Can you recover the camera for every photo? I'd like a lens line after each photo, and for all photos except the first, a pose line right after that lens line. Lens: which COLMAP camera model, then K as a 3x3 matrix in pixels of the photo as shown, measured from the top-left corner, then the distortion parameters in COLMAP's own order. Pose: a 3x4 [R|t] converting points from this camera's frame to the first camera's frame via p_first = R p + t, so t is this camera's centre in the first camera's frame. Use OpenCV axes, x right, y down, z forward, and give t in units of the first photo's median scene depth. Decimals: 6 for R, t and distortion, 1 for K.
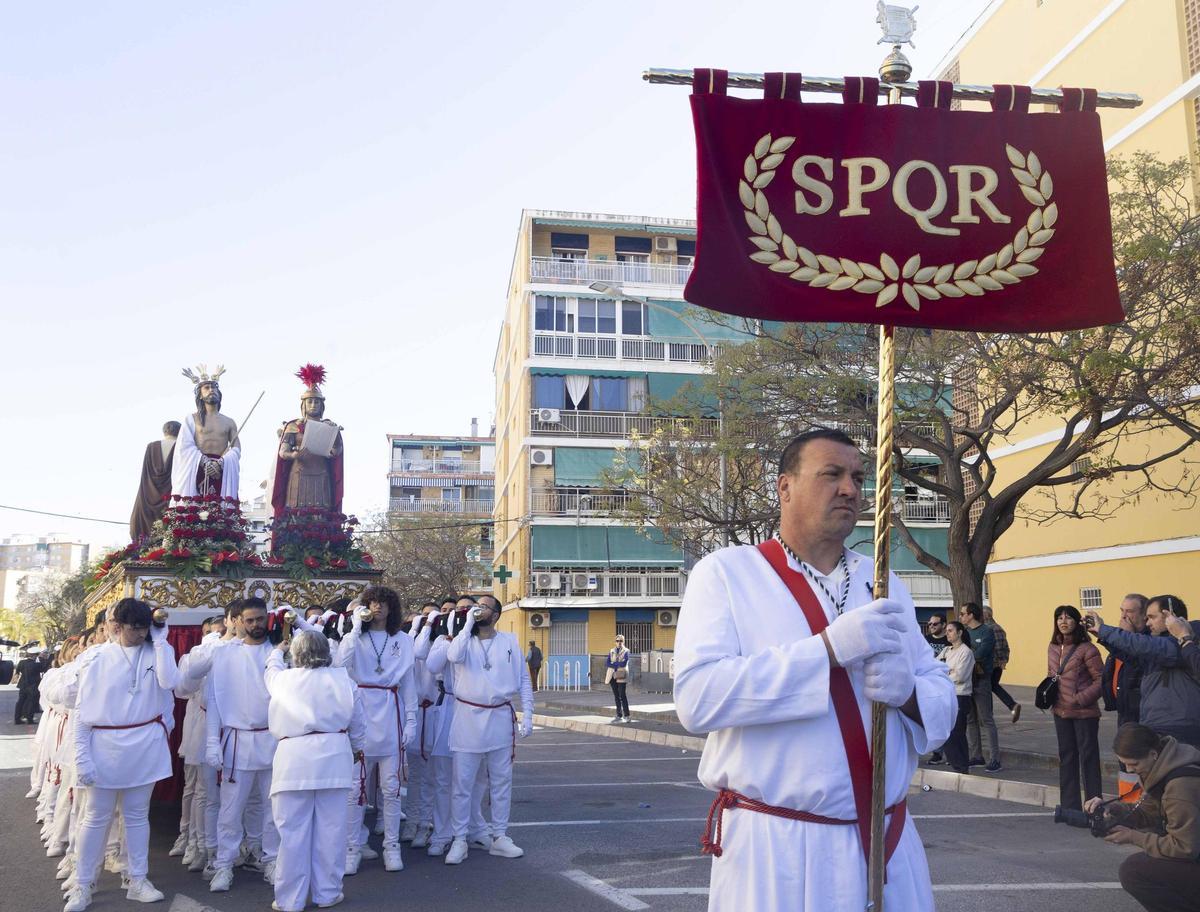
lens RADIAL K [[958.0, 0, 615.9], [0, 958.0, 485.0], [0, 0, 1]] dist [-0.015838, -0.009054]
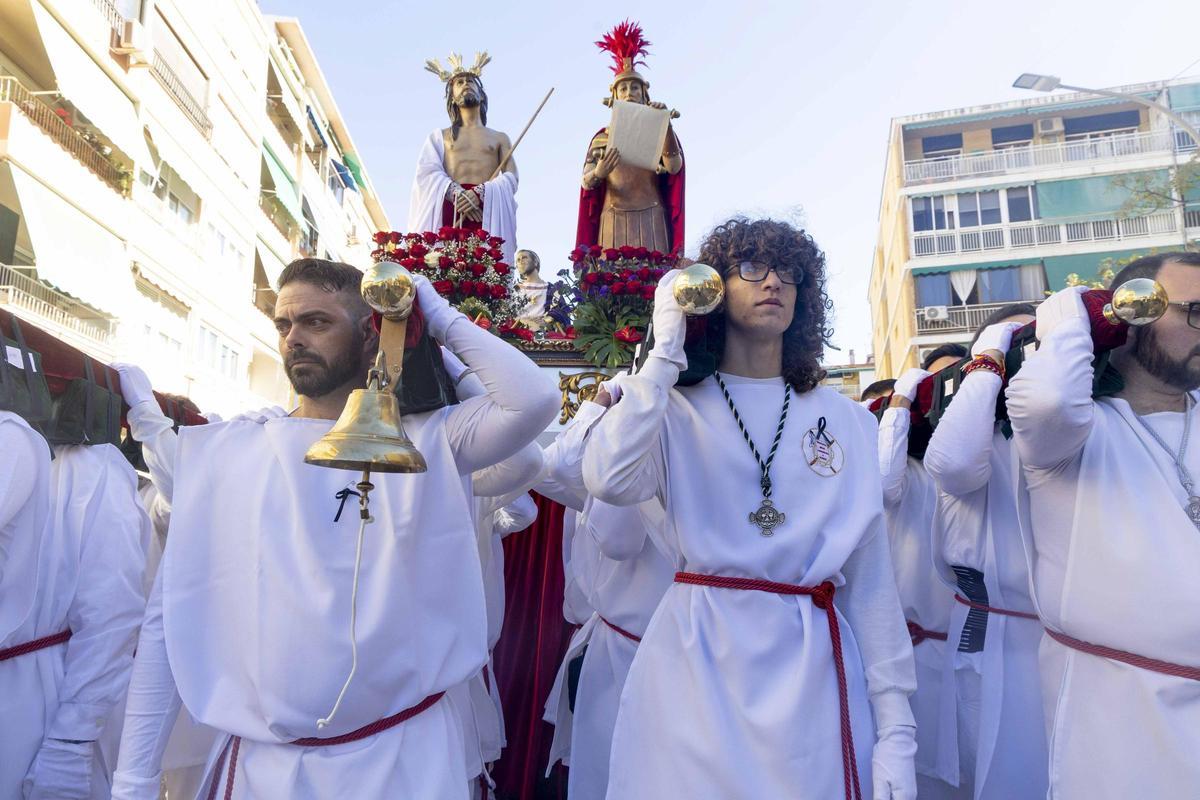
lens RADIAL K [[857.5, 0, 600.0], [0, 857.5, 400.0], [0, 0, 1]] dist [-0.006304, 0.005823]
pose [[0.902100, -0.068742, -0.426017, -0.125760], [0.067138, 0.997567, -0.018802, 0.109389], [0.426273, -0.011640, 0.904520, 0.520339]]
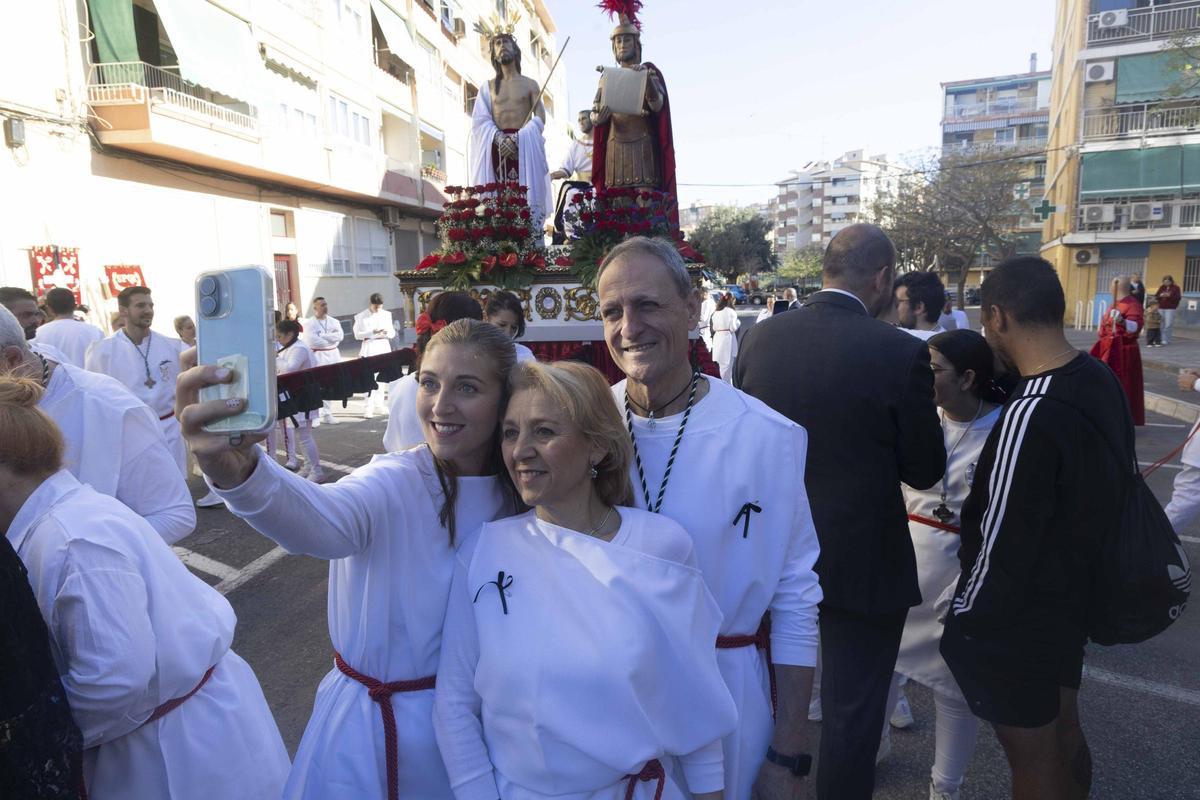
lens RADIAL K [[857.5, 0, 600.0], [0, 857.5, 400.0], [0, 0, 1]] dist [-0.006304, 0.005823]
pose [[0.824617, 0.064810, -0.561967, 0.065519], [0.107113, 0.957556, 0.267608, 0.002071], [0.555459, -0.280868, 0.782674, 0.377439]]
